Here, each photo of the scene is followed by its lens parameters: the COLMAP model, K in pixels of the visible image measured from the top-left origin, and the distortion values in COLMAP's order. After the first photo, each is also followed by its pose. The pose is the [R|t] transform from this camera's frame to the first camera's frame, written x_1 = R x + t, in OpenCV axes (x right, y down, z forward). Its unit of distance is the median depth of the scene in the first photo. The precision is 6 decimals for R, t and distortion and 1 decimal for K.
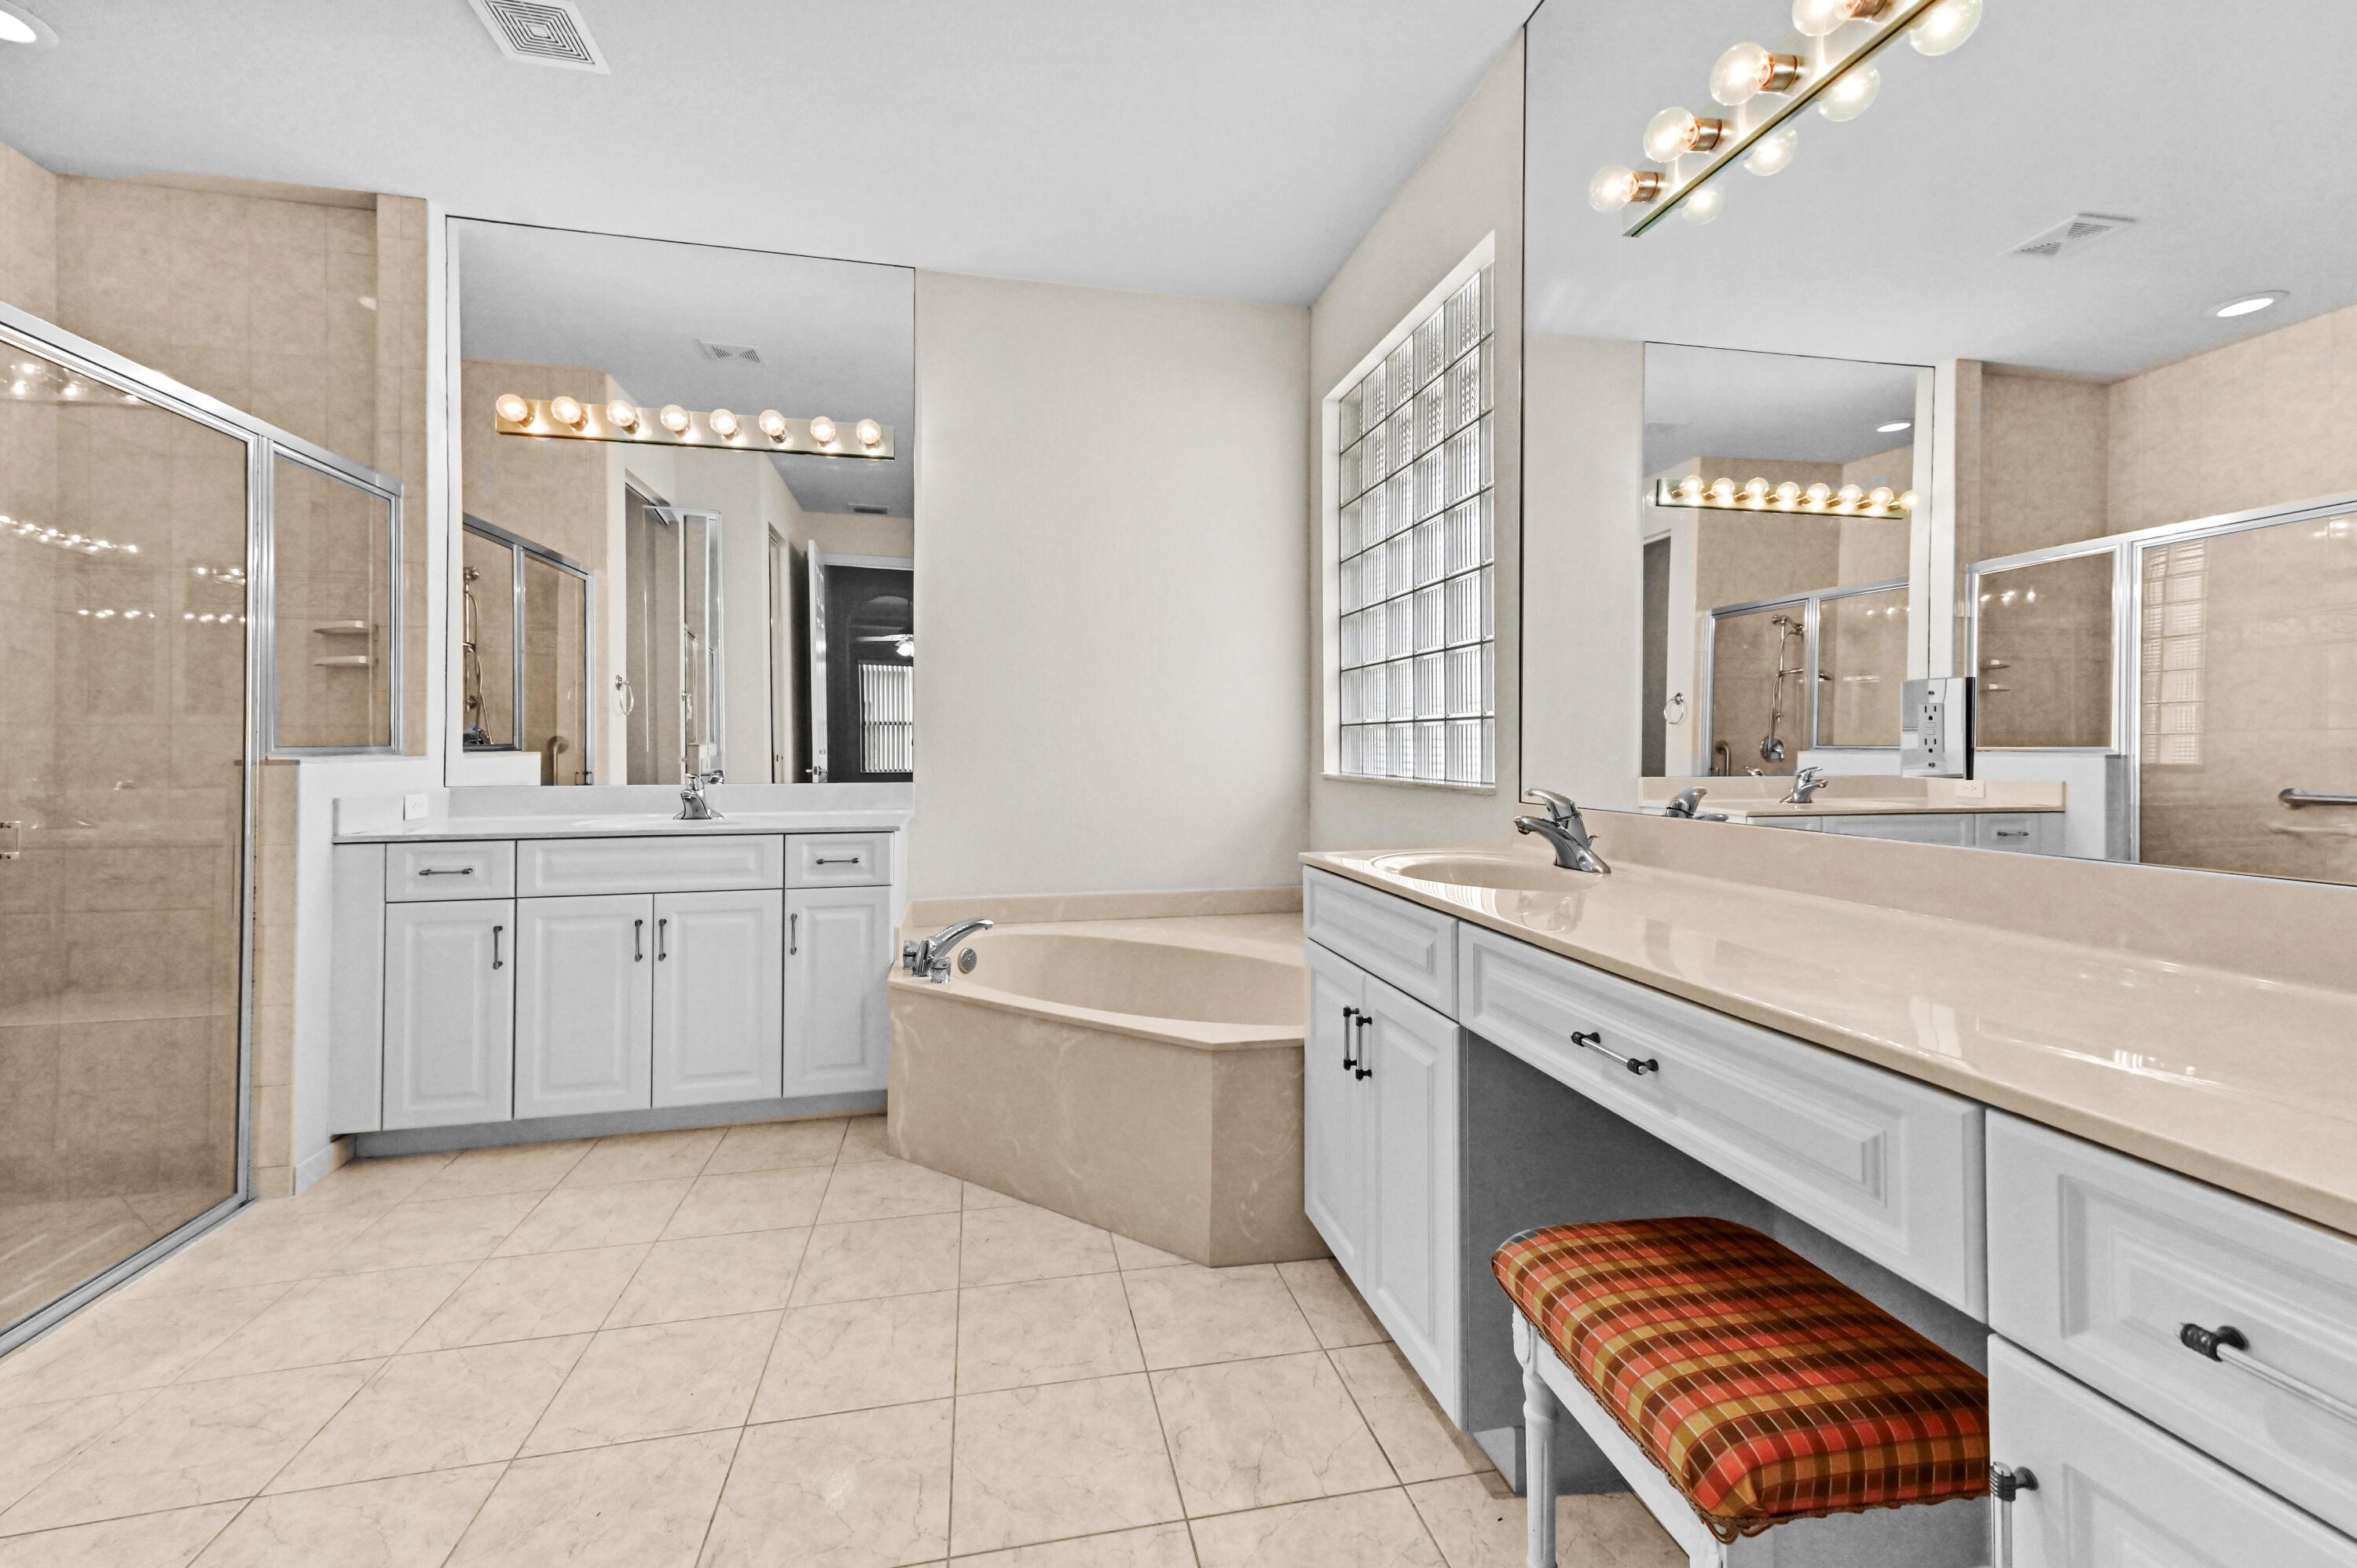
lens RADIAL K [[923.0, 0, 1182.9], [0, 923.0, 746.9], [0, 0, 1]] dist [0.008712, -0.001183]
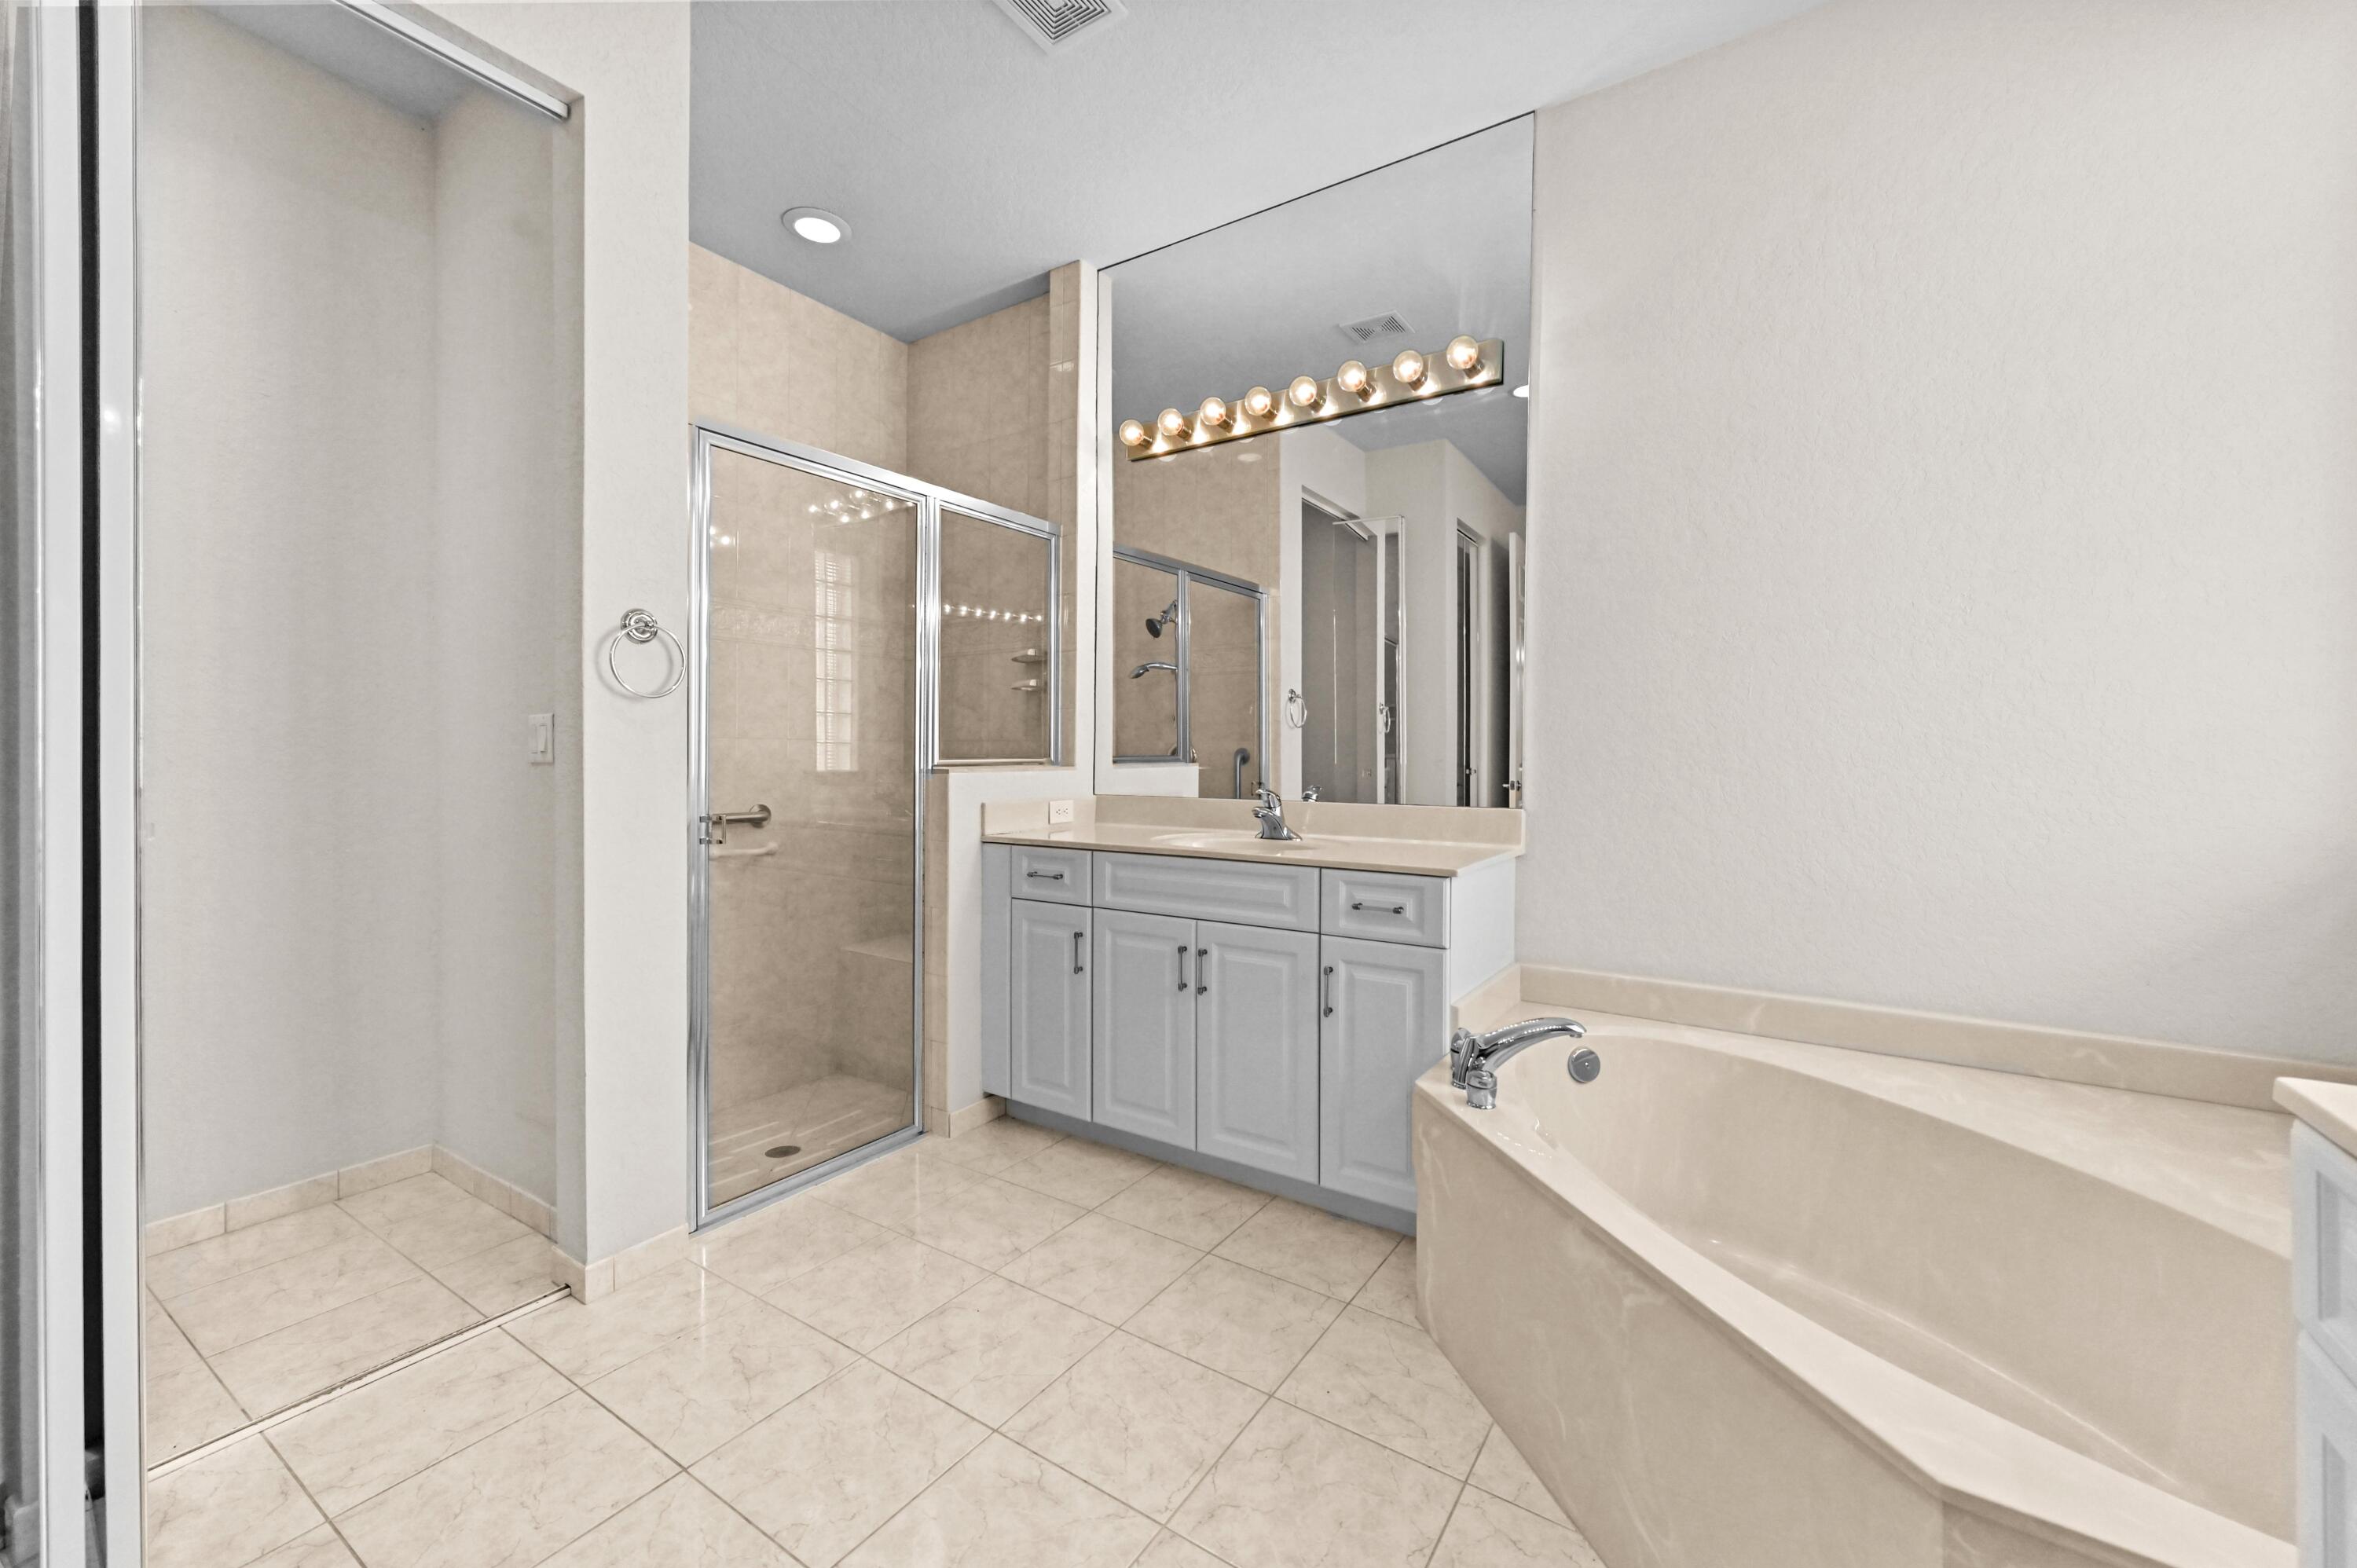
lens RADIAL K [[923.0, 0, 1161.9], [0, 923.0, 773.1], [0, 0, 1]] dist [0.008712, -0.001183]
pose [[0.686579, 0.015905, -0.726882, 0.065332], [-0.004613, 0.999836, 0.017520, -0.002416], [0.727041, -0.008675, 0.686539, 0.342870]]
